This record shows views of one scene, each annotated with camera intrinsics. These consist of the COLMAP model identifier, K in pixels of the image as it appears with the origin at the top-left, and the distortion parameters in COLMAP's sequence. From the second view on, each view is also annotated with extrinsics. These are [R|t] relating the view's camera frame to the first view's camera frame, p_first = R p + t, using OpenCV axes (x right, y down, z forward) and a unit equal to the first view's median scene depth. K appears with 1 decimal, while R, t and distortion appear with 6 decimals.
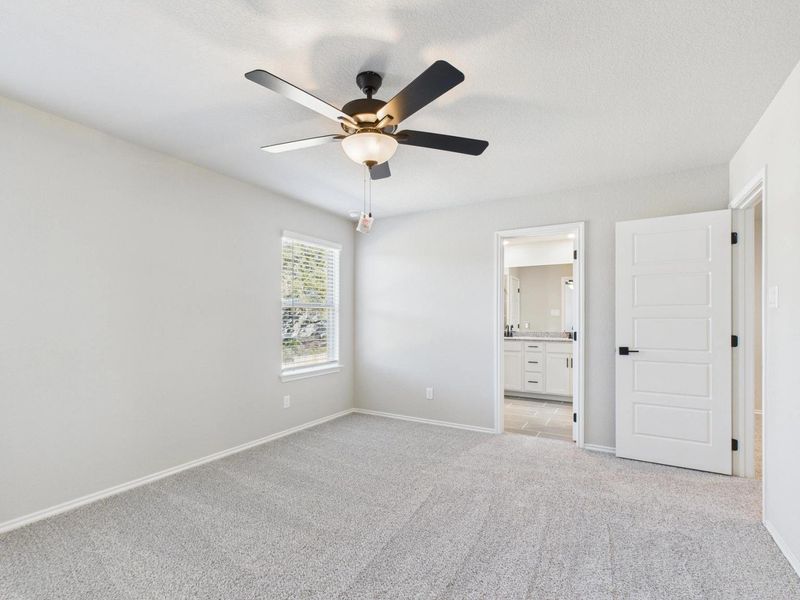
lens RADIAL K [[379.4, 0, 400.2], [0, 379.4, 320.7], [0, 0, 1]] dist [0.001680, 0.000079]
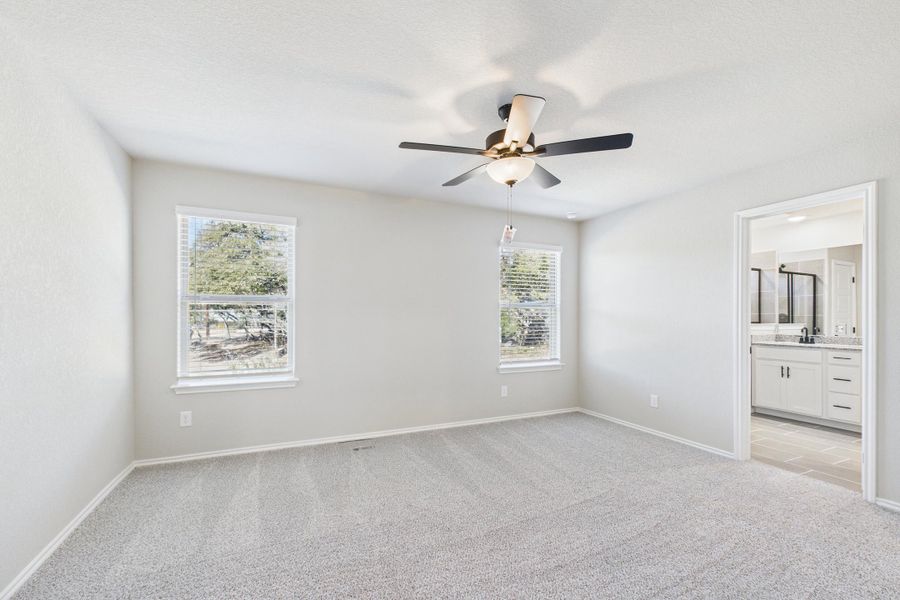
lens RADIAL K [[379.7, 0, 451.8], [0, 379.7, 321.1], [0, 0, 1]] dist [0.000290, 0.000285]
pose [[0.822623, 0.006572, -0.568550, 0.212713], [-0.006289, 0.999977, 0.002460, 0.001679], [0.568553, 0.001553, 0.822645, -0.023416]]
